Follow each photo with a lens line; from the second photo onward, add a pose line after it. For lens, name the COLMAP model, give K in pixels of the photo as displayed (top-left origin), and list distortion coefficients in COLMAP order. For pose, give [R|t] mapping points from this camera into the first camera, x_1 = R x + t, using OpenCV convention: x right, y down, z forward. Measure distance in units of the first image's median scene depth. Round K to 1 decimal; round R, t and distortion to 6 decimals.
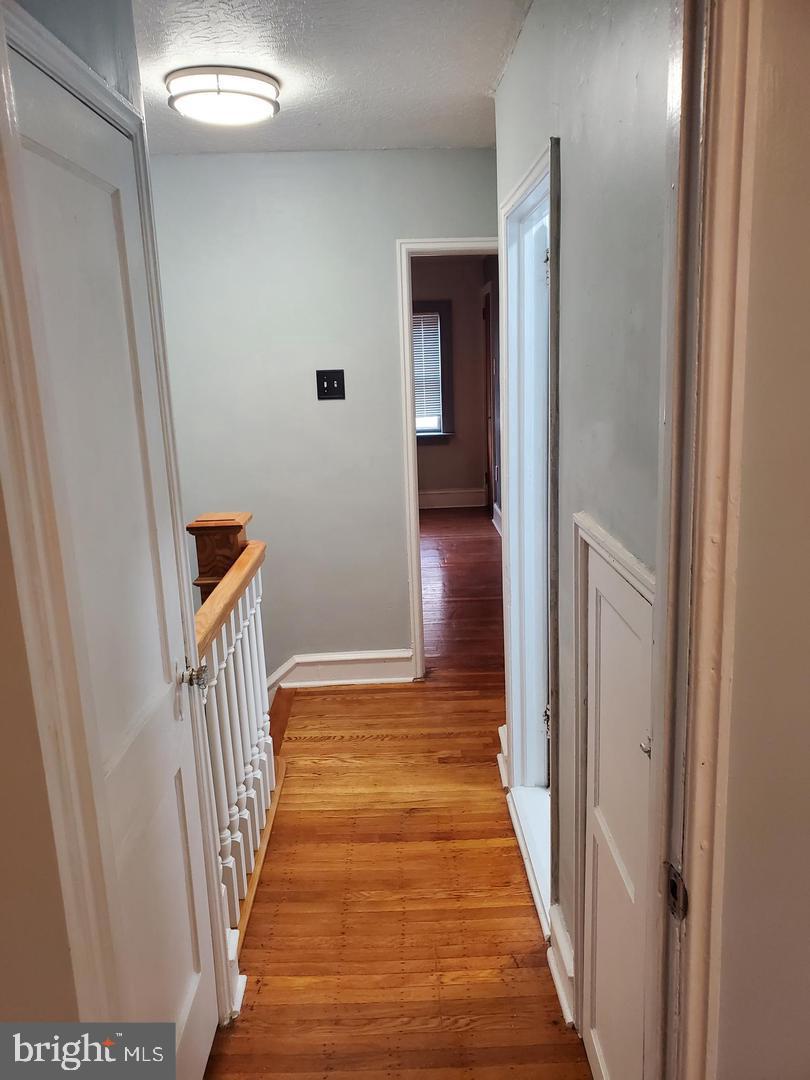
lens RADIAL K [[849.9, 0, 404.6], [0, 849.9, 539.6], [0, 0, 1]] dist [-0.000715, 0.008464]
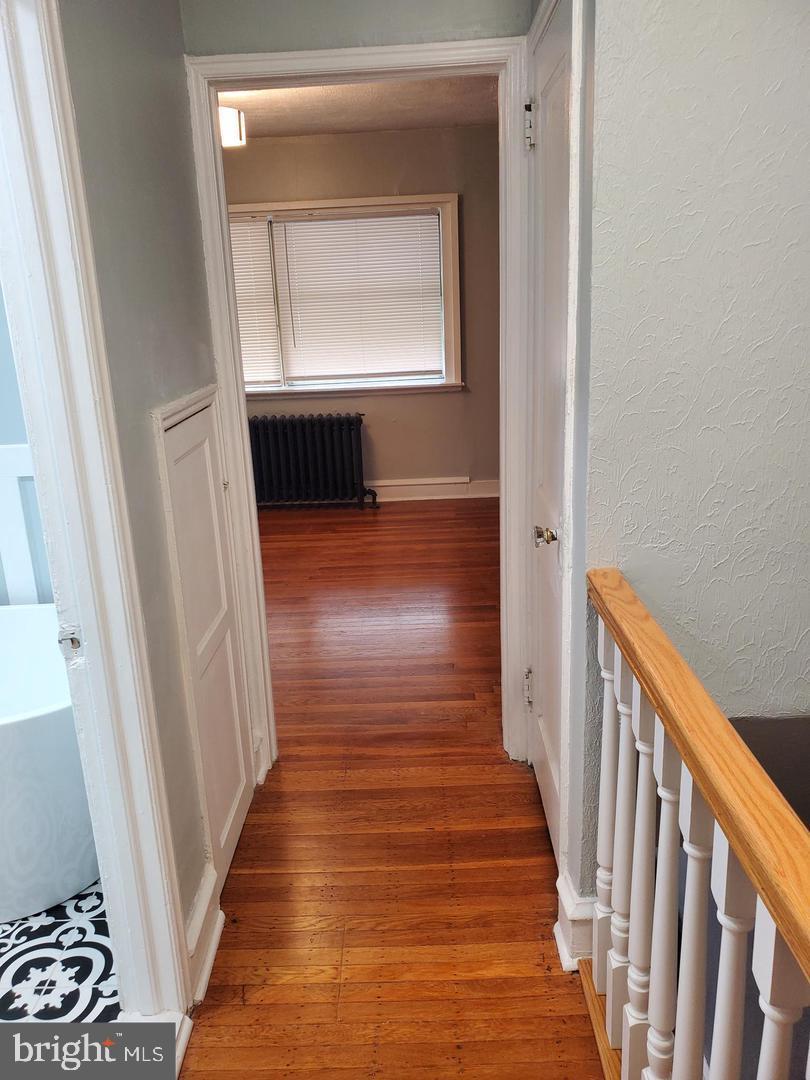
lens RADIAL K [[849.9, 0, 401.5], [0, 849.9, 538.1], [0, 0, 1]] dist [-0.000715, 0.008464]
pose [[-0.995599, 0.077568, 0.052591, -0.104485], [0.093359, 0.869843, 0.484414, -0.288228], [-0.008171, 0.487192, -0.873257, 1.553733]]
